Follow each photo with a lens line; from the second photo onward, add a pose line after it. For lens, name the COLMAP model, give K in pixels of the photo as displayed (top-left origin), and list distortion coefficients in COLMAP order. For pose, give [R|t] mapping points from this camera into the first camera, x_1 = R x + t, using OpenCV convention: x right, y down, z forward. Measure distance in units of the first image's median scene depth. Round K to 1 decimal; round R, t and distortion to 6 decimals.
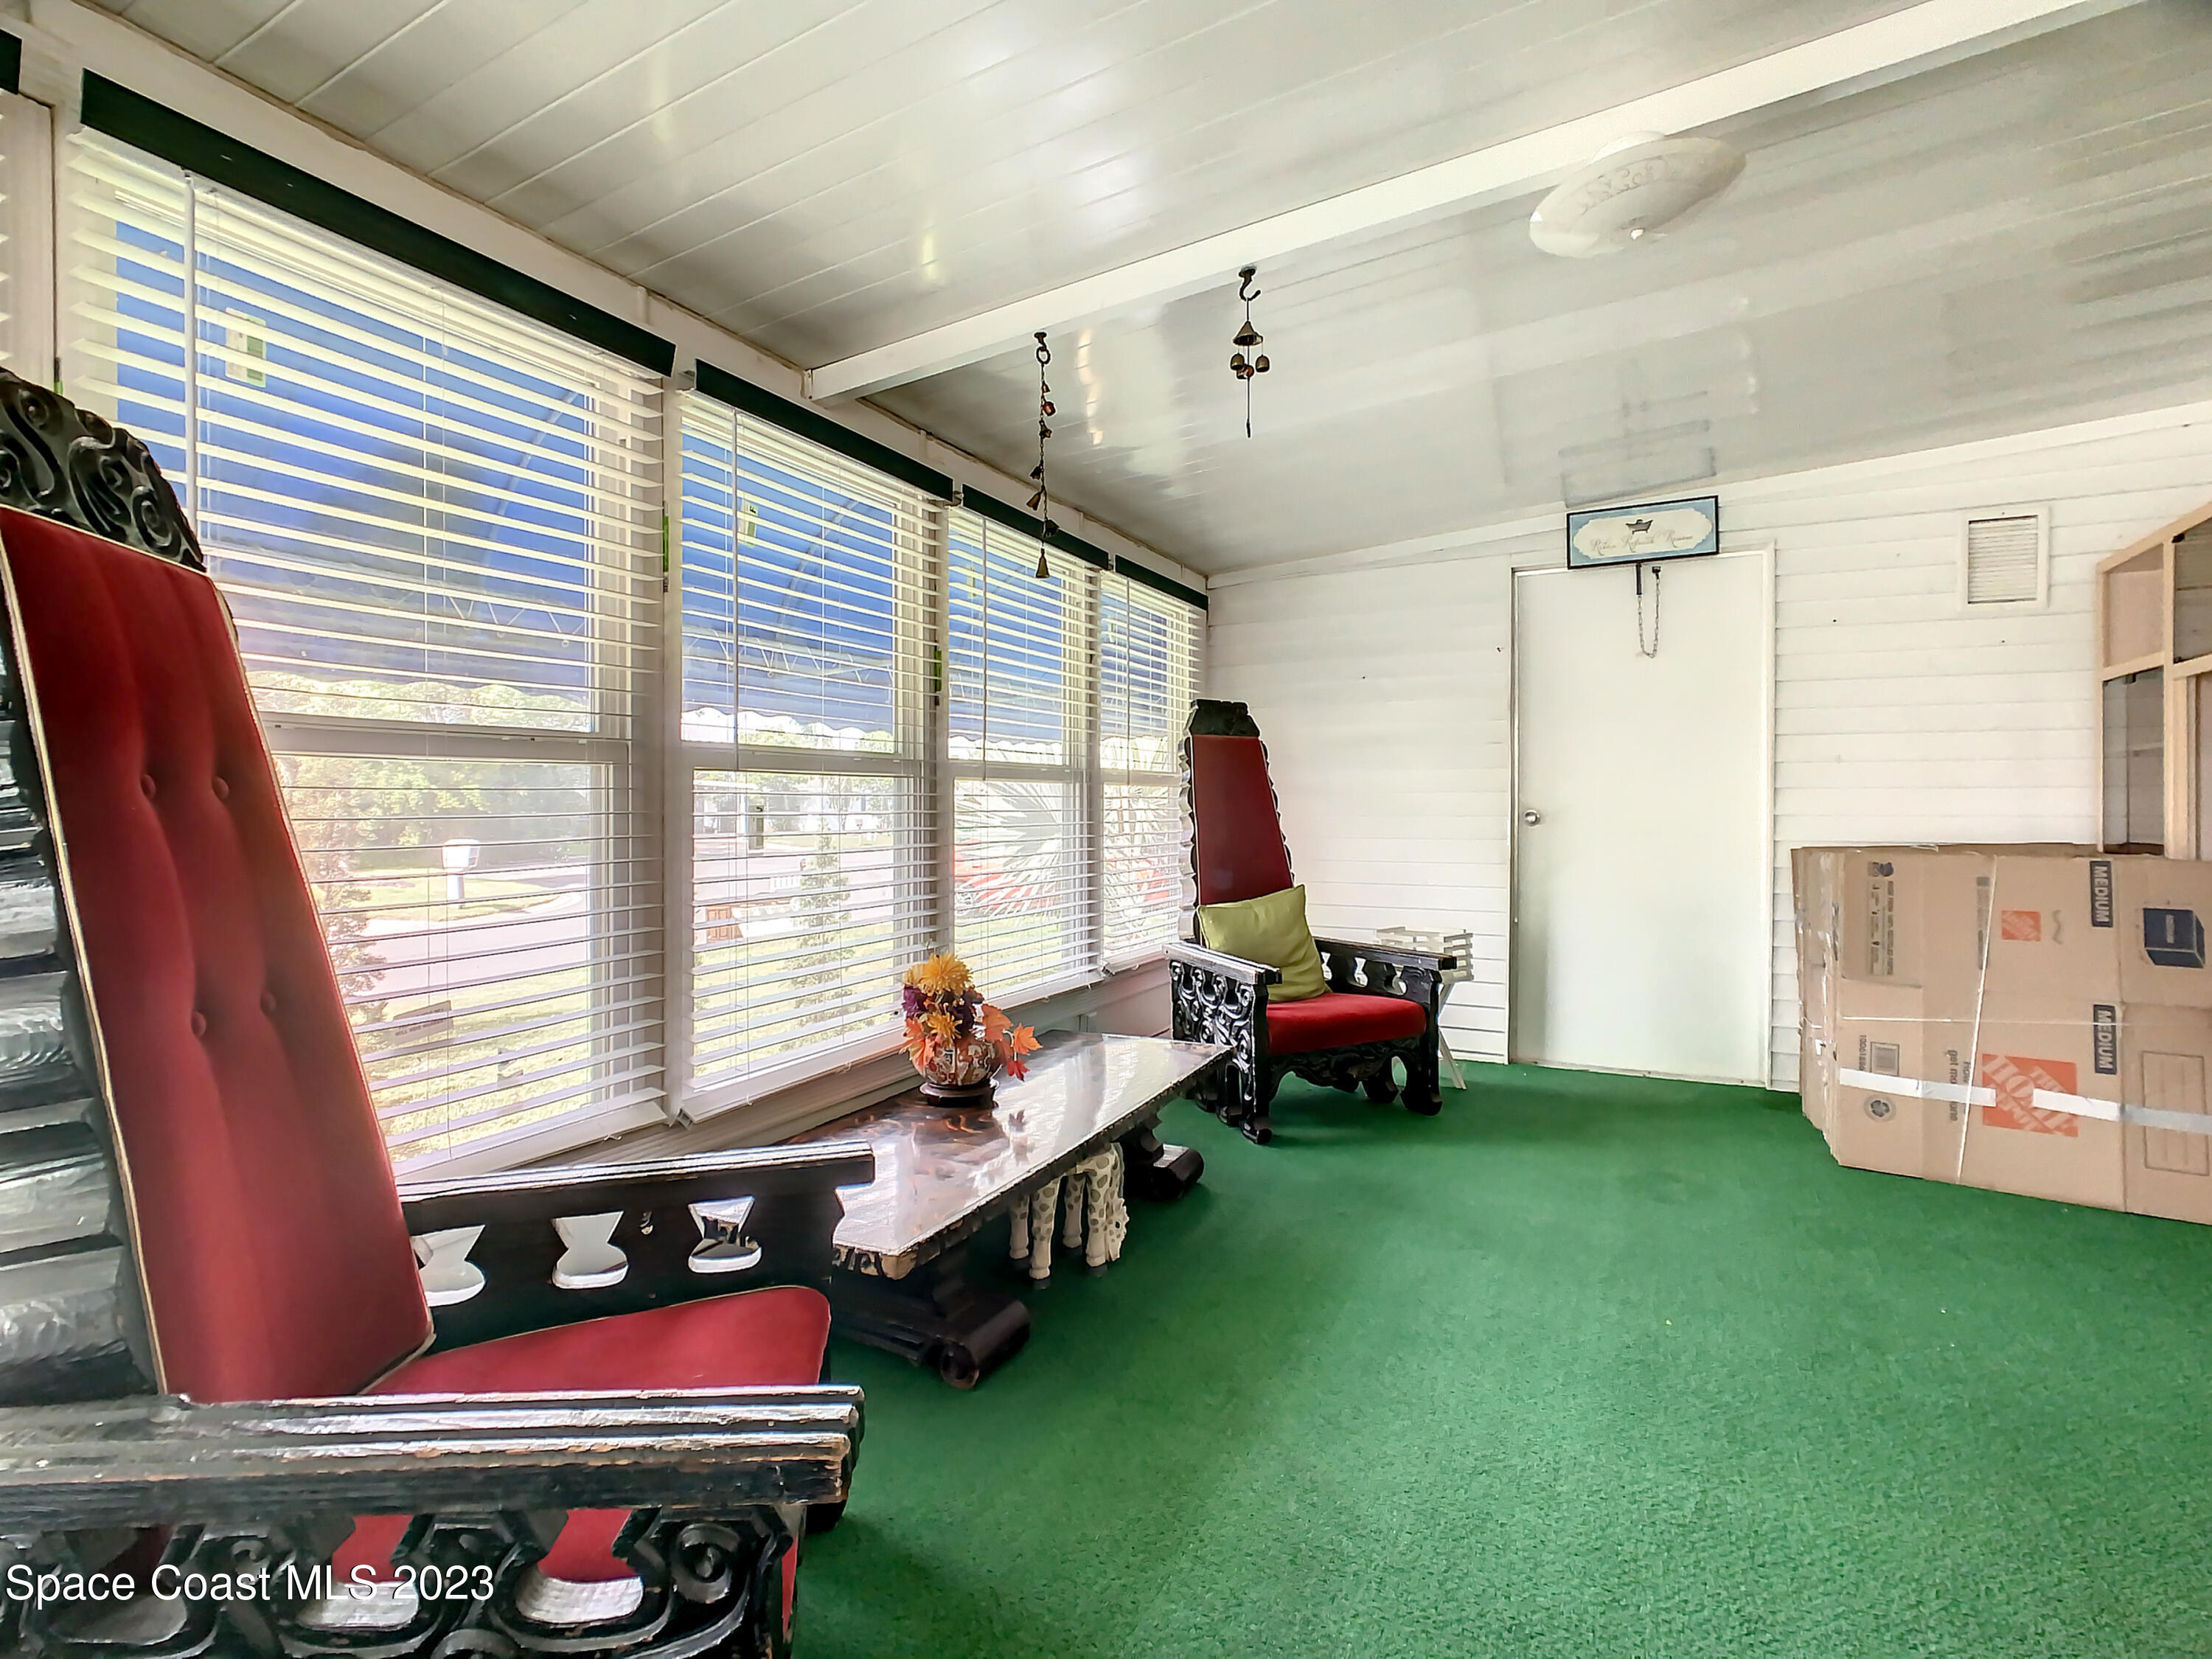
lens RADIAL K [[1079.9, 0, 1100.6], [0, 1079.9, 827.2], [0, 0, 1]] dist [-0.008928, 0.000740]
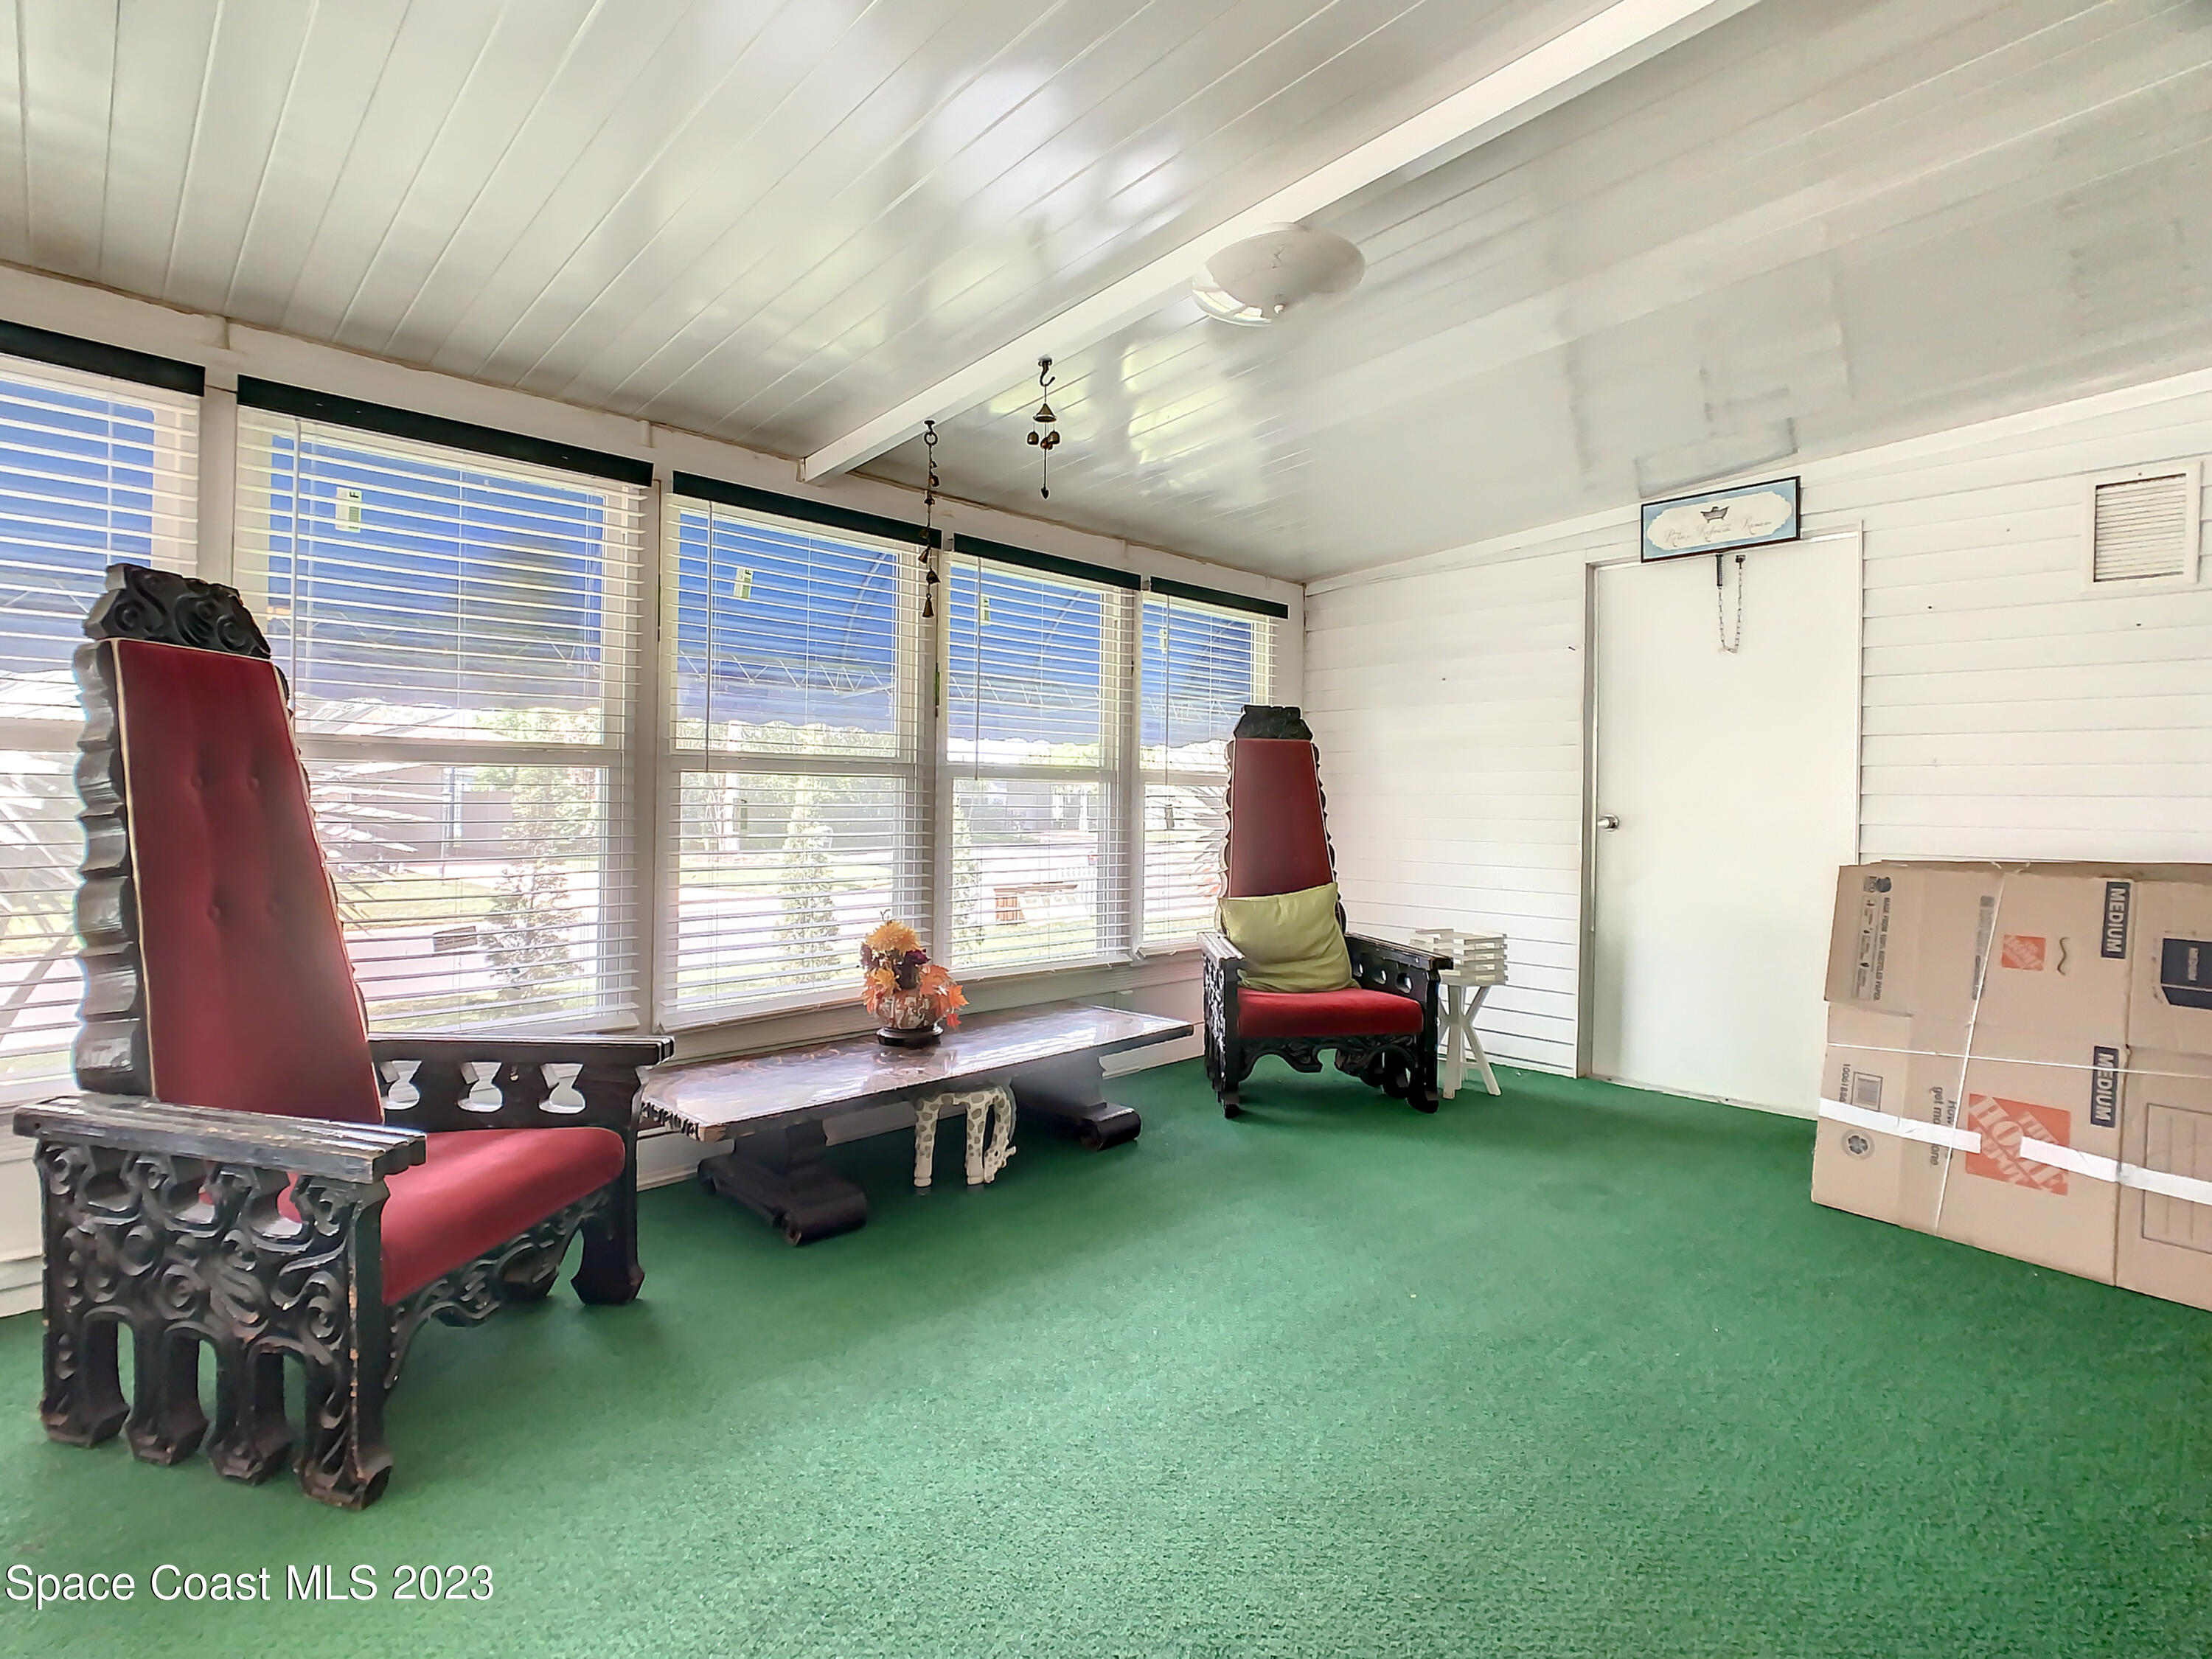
lens RADIAL K [[1099.5, 0, 1097.7], [0, 1099.5, 813.2], [0, 0, 1]] dist [-0.006151, -0.000243]
pose [[0.947362, 0.016842, -0.319722, 0.422092], [-0.020370, 0.999763, -0.007694, -0.000661], [0.319517, 0.013802, 0.947480, -0.101328]]
